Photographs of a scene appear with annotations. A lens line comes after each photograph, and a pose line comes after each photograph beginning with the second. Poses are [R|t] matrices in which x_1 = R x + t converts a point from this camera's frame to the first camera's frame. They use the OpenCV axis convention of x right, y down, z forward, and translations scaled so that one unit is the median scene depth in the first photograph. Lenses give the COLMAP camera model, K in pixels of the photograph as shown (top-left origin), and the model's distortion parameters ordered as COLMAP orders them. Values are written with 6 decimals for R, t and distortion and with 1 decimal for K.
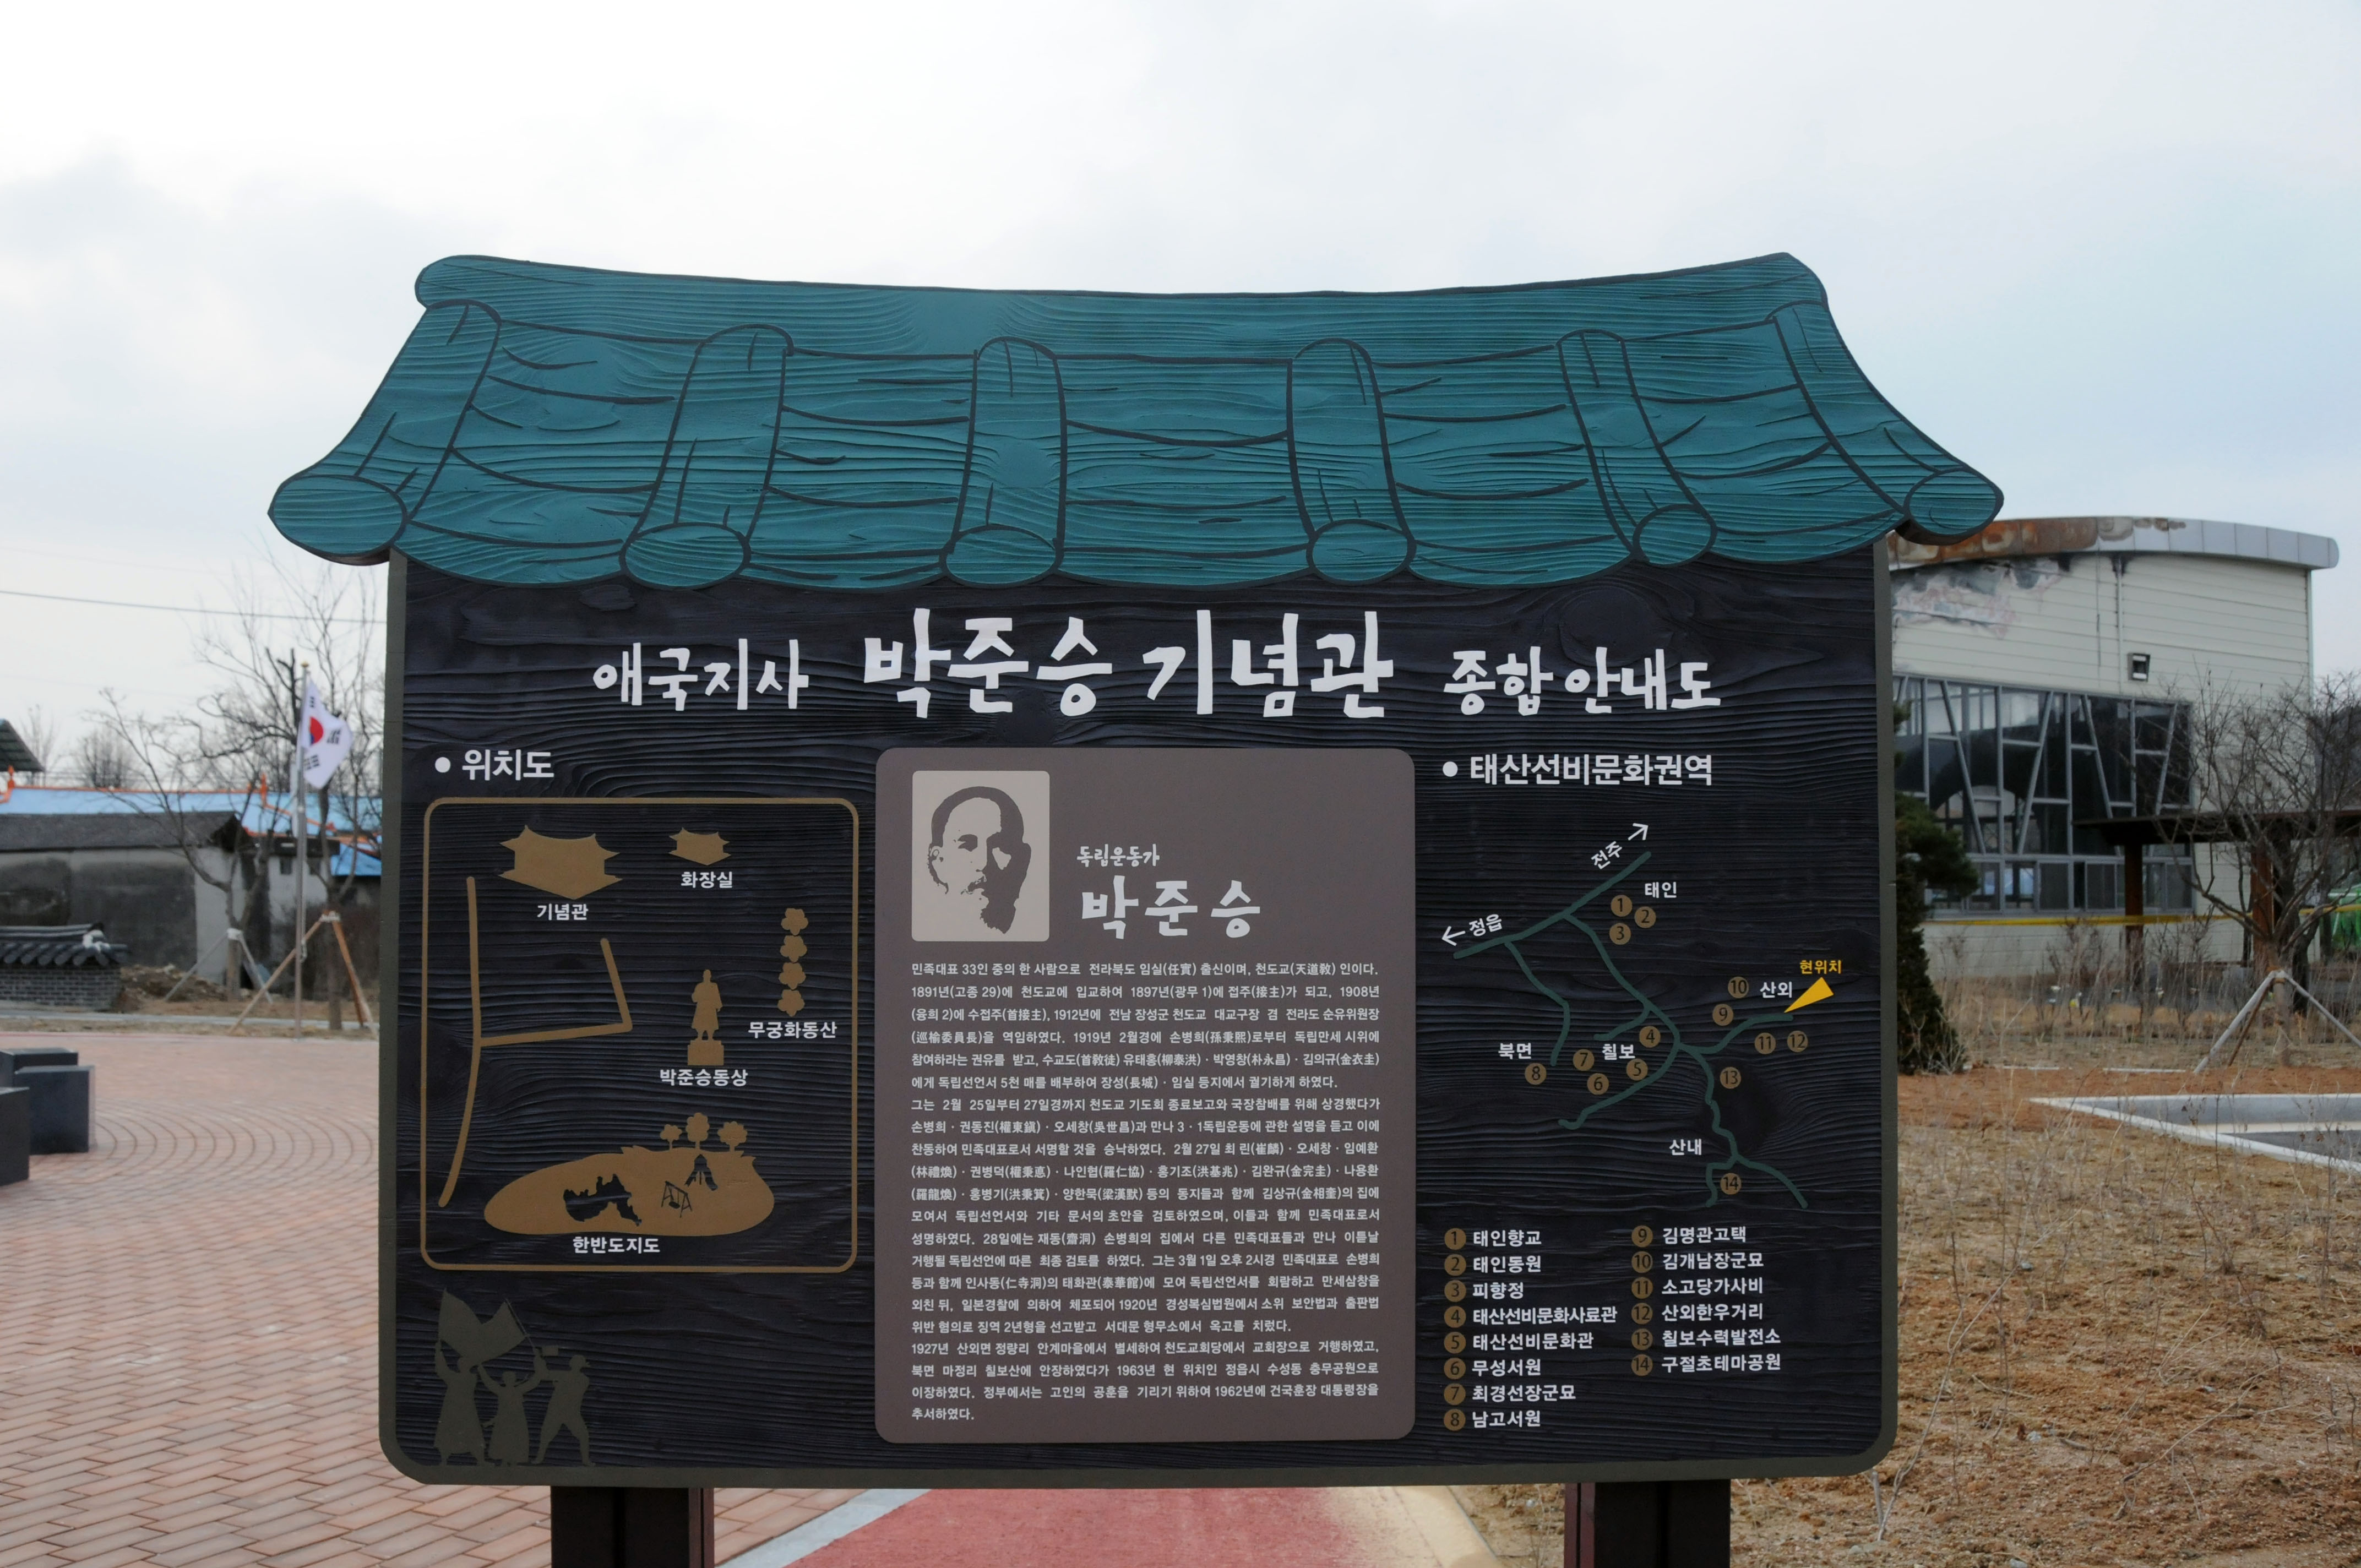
lens RADIAL K [[2047.1, 0, 1191.3], [0, 2047.1, 806.7], [0, 0, 1]] dist [-0.062955, 0.011234]
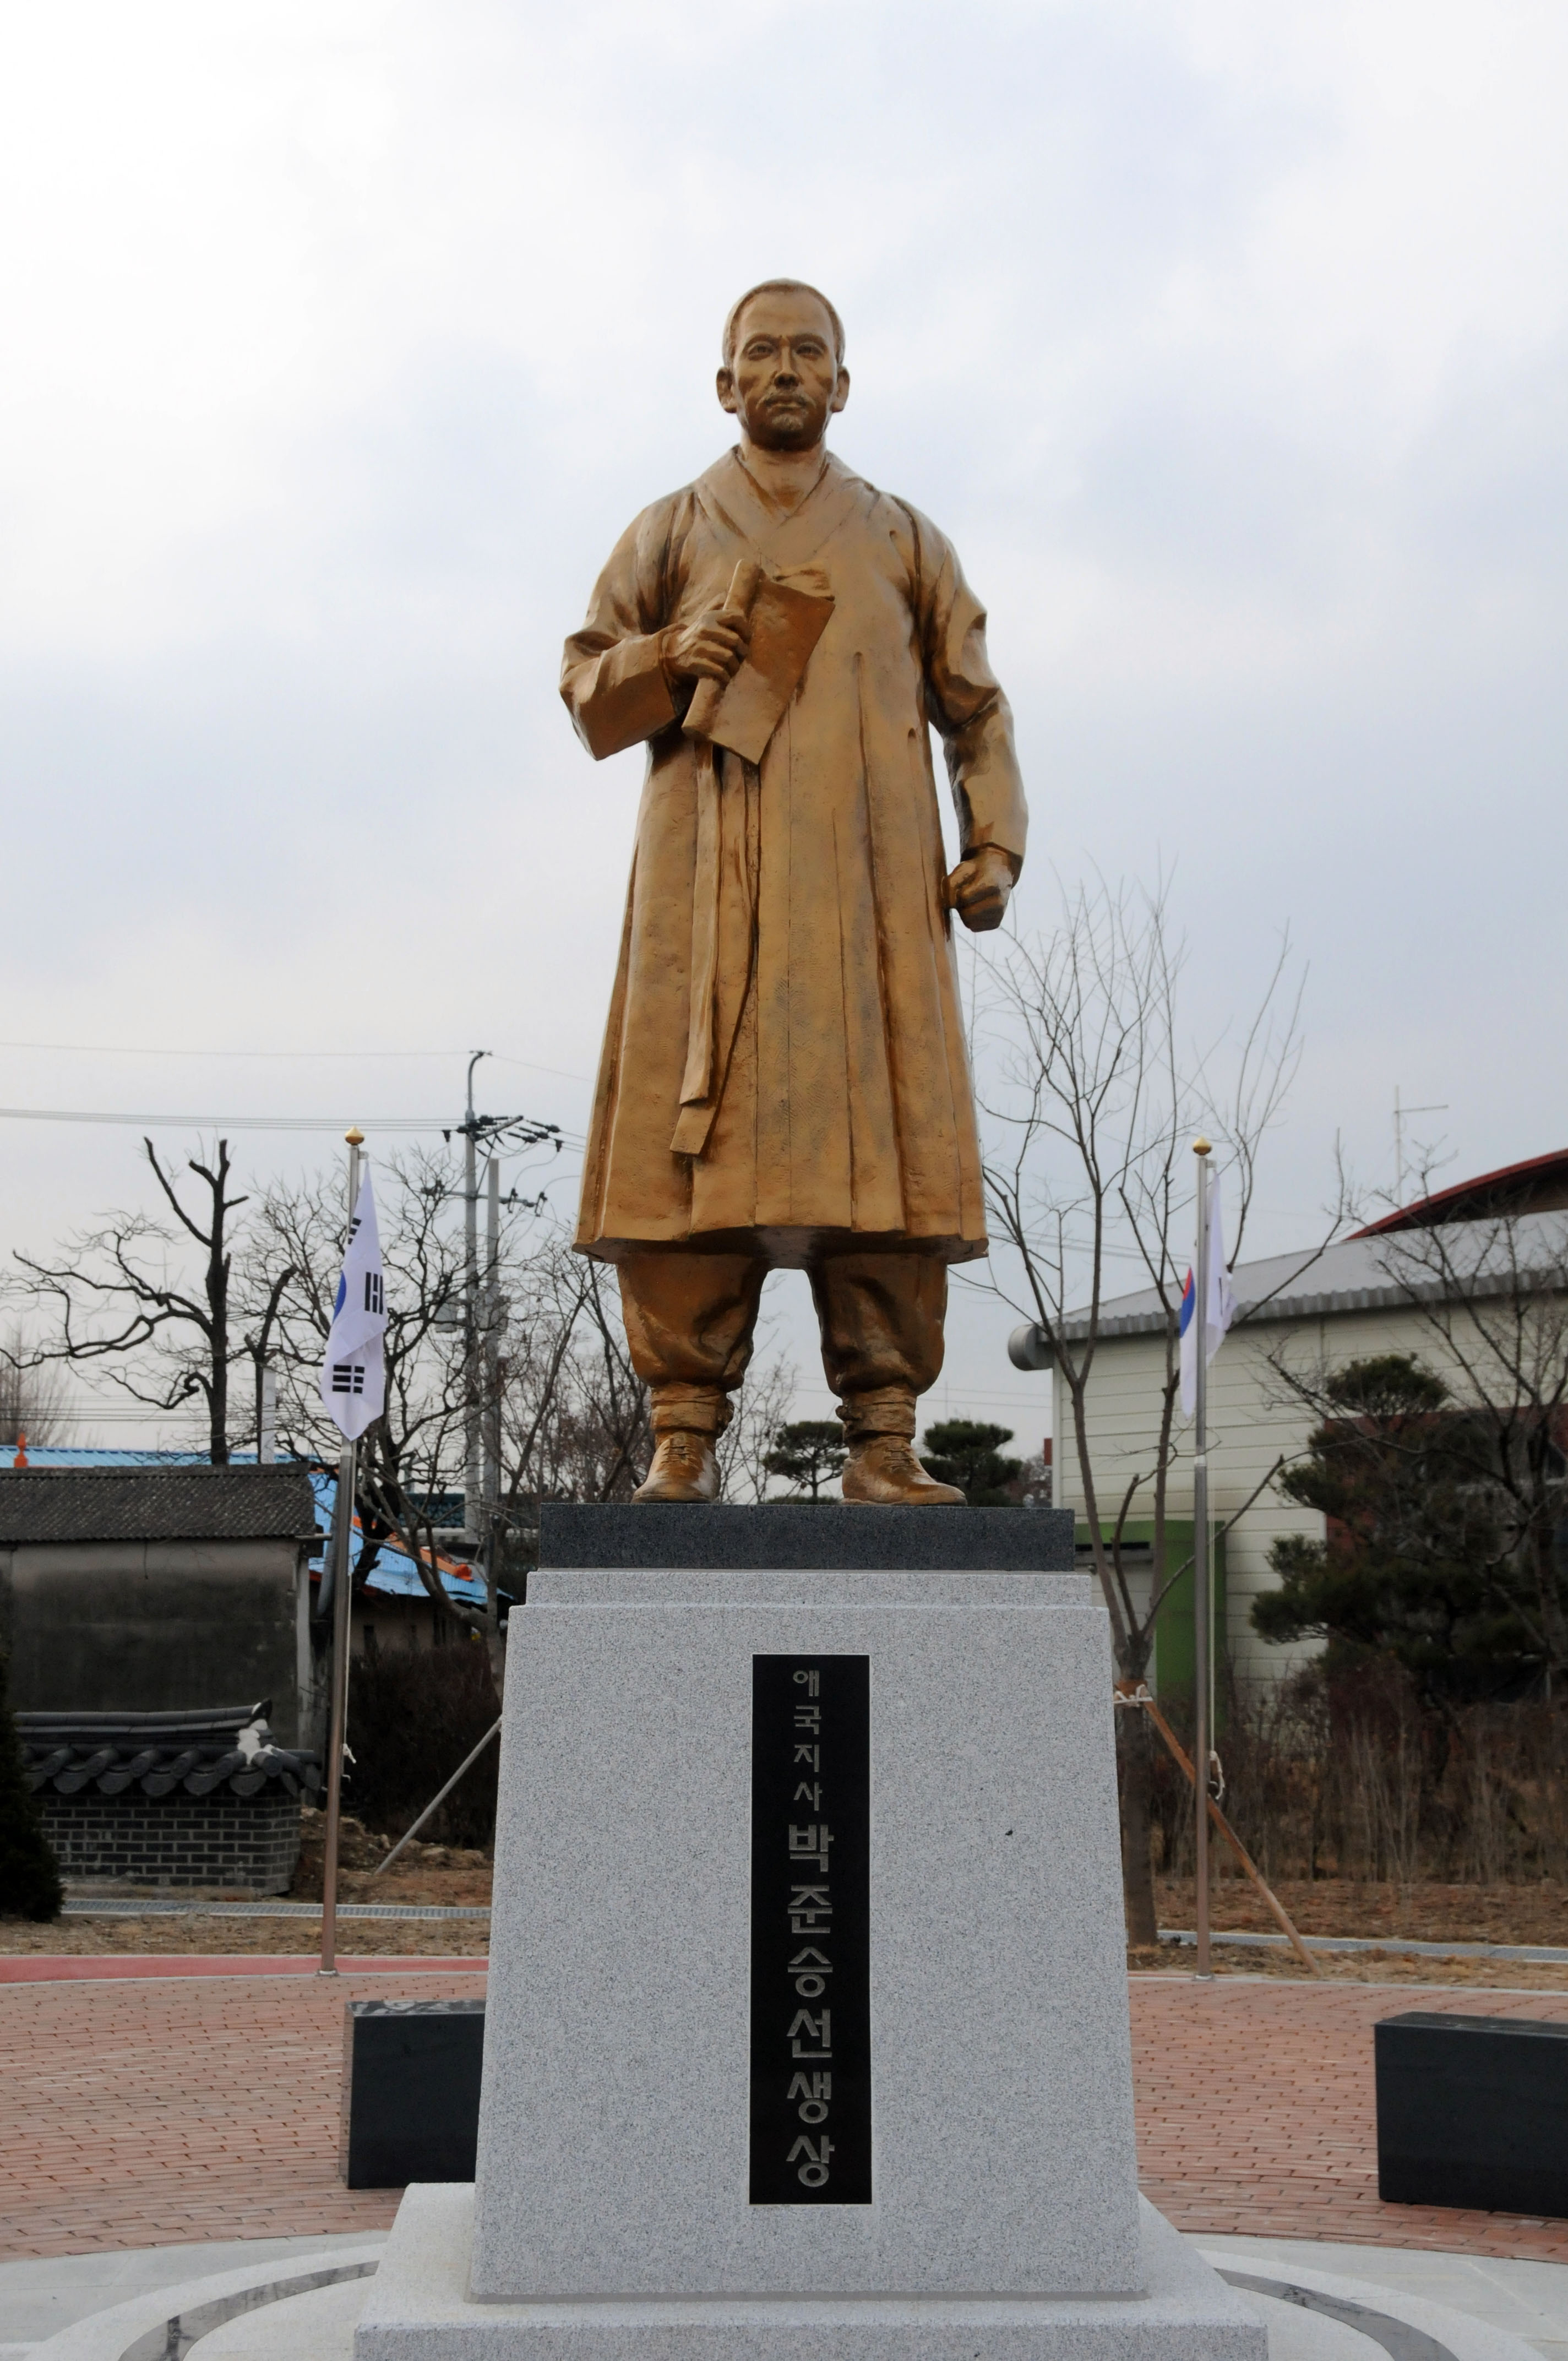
lens RADIAL K [[3590.8, 0, 797.0], [0, 3590.8, 1228.2], [0, 0, 1]] dist [0.221384, 0.000000]
pose [[0.999718, 0.005061, 0.023222, -6.501007], [-0.003500, 0.997762, -0.066769, 0.056970], [-0.023508, 0.066669, 0.997498, 2.258778]]
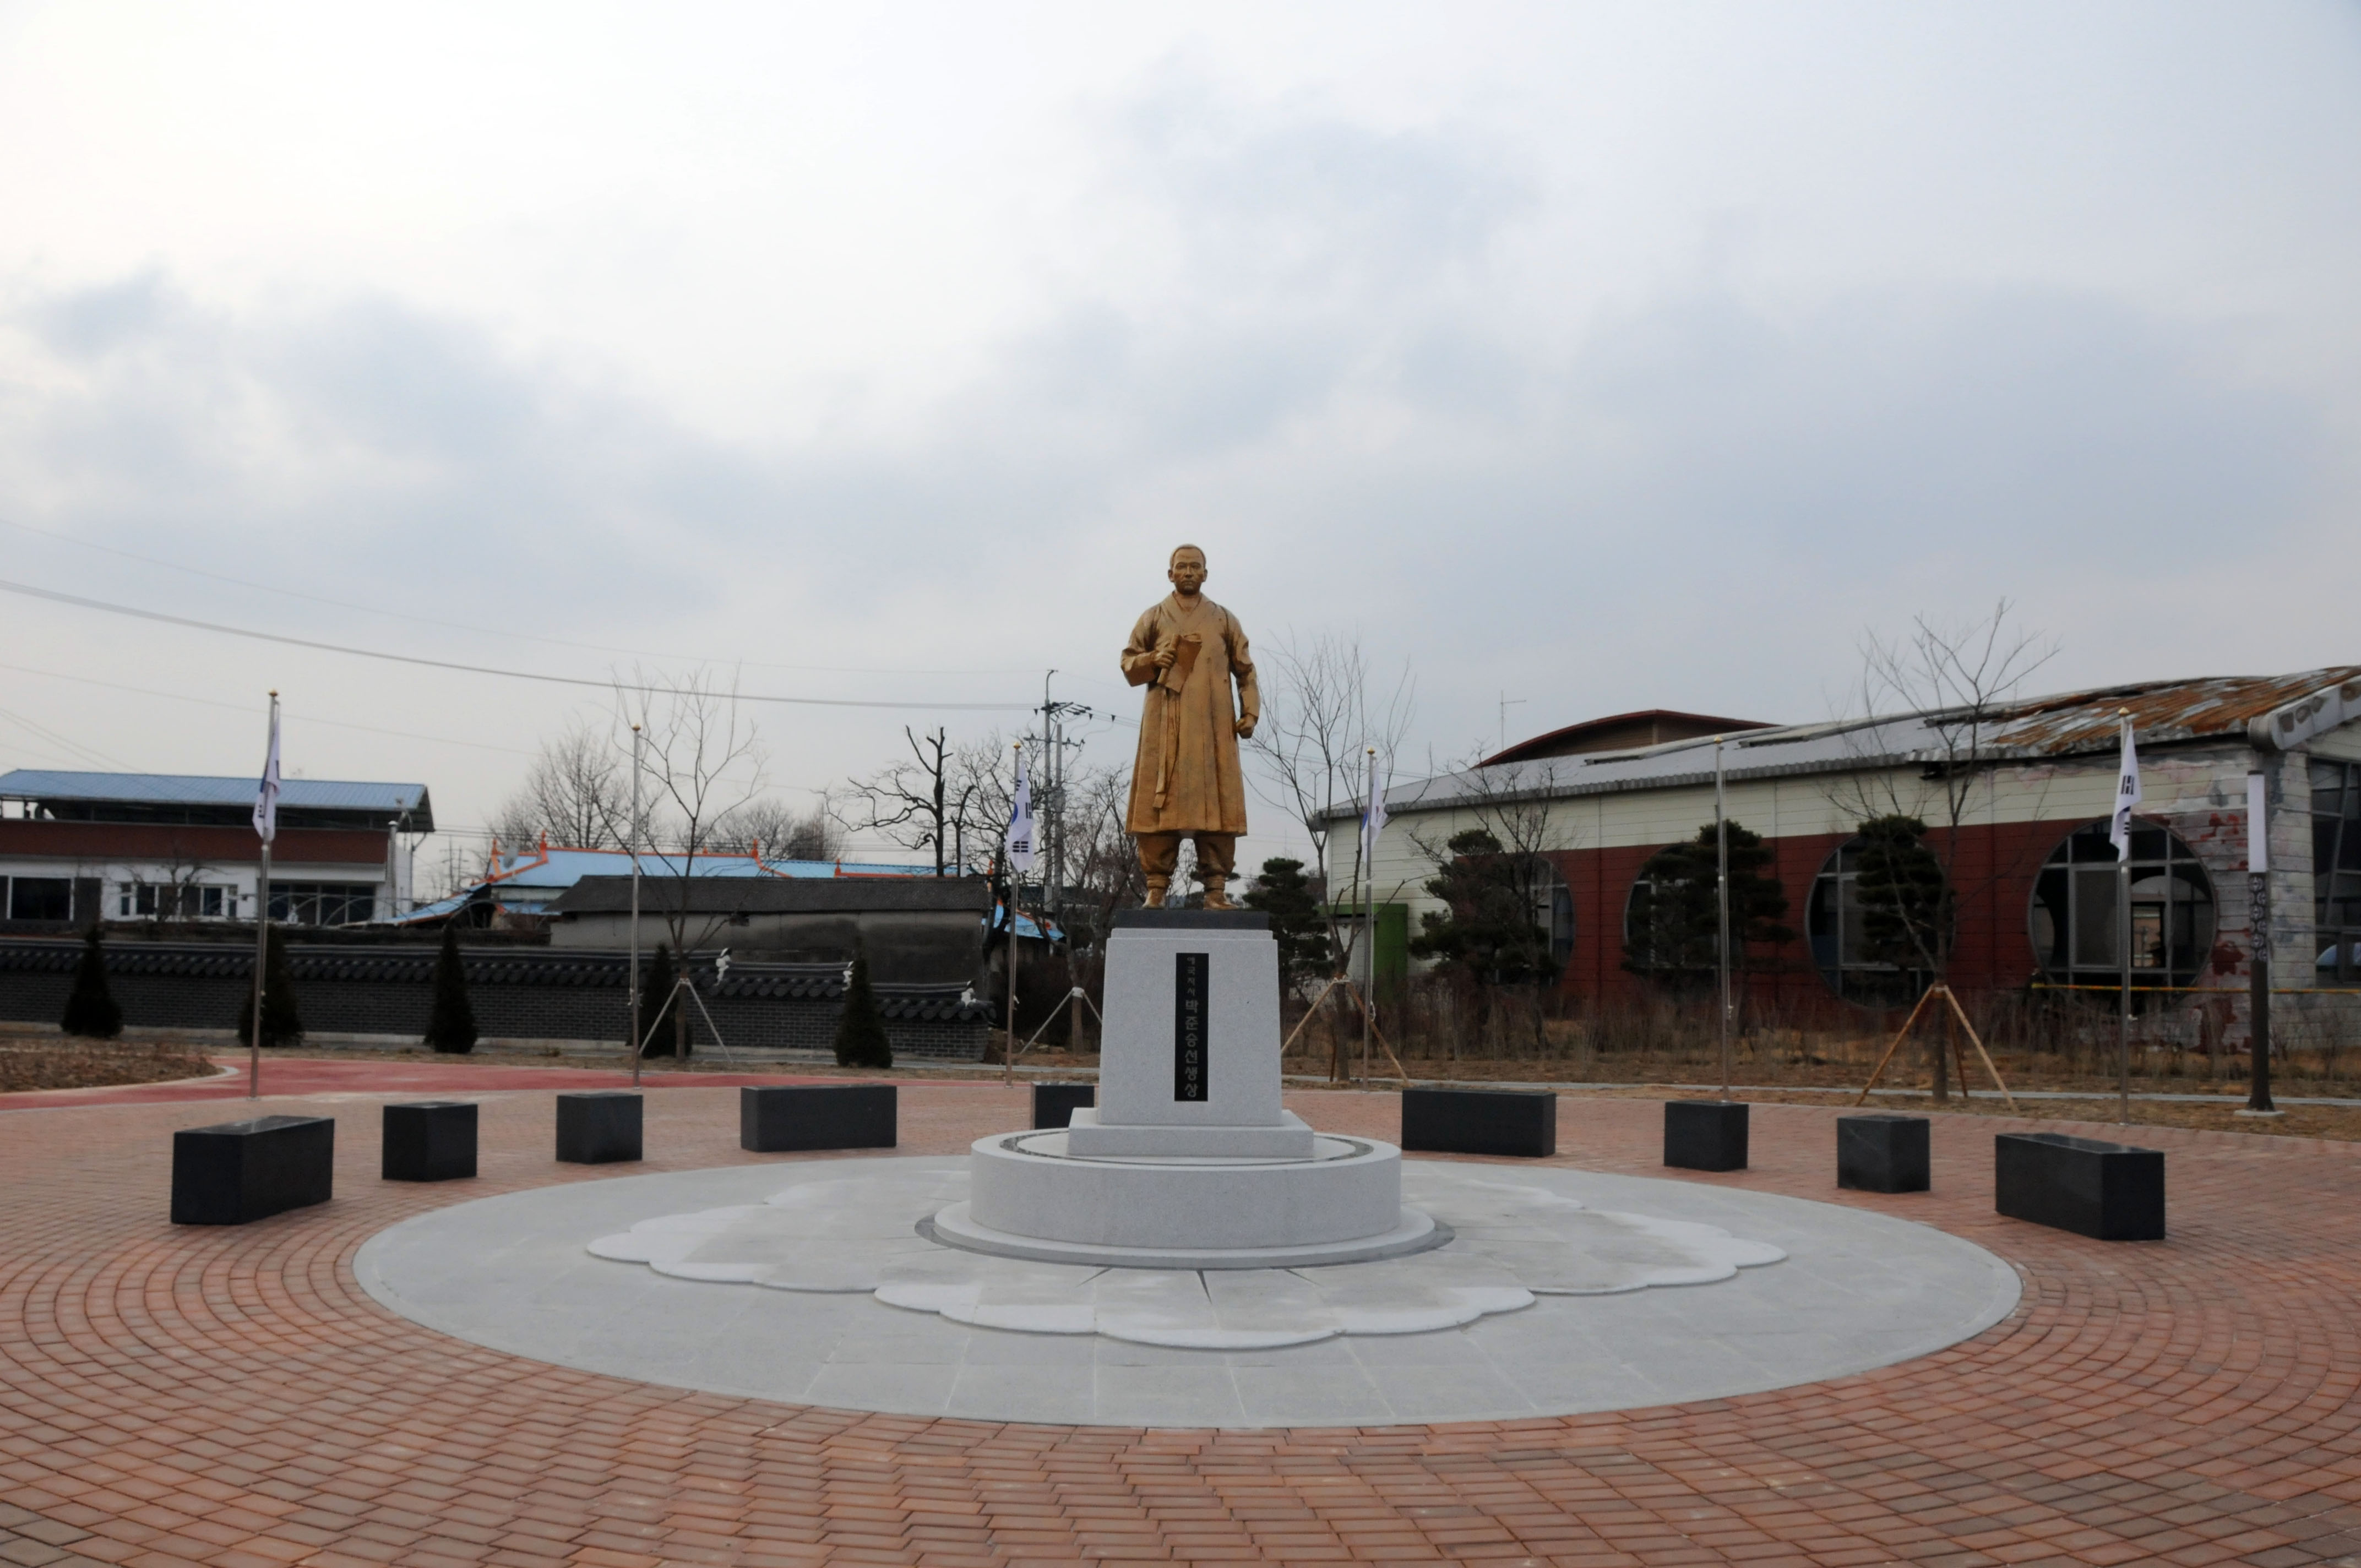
lens RADIAL K [[1897.0, 0, 1178.3], [0, 1897.0, 830.2], [0, 0, 1]] dist [-0.153784, 0.094297]
pose [[0.999929, 0.010106, 0.006299, -6.498088], [-0.009964, 0.999706, -0.022093, -0.024586], [-0.006520, 0.022029, 0.999736, -0.273218]]
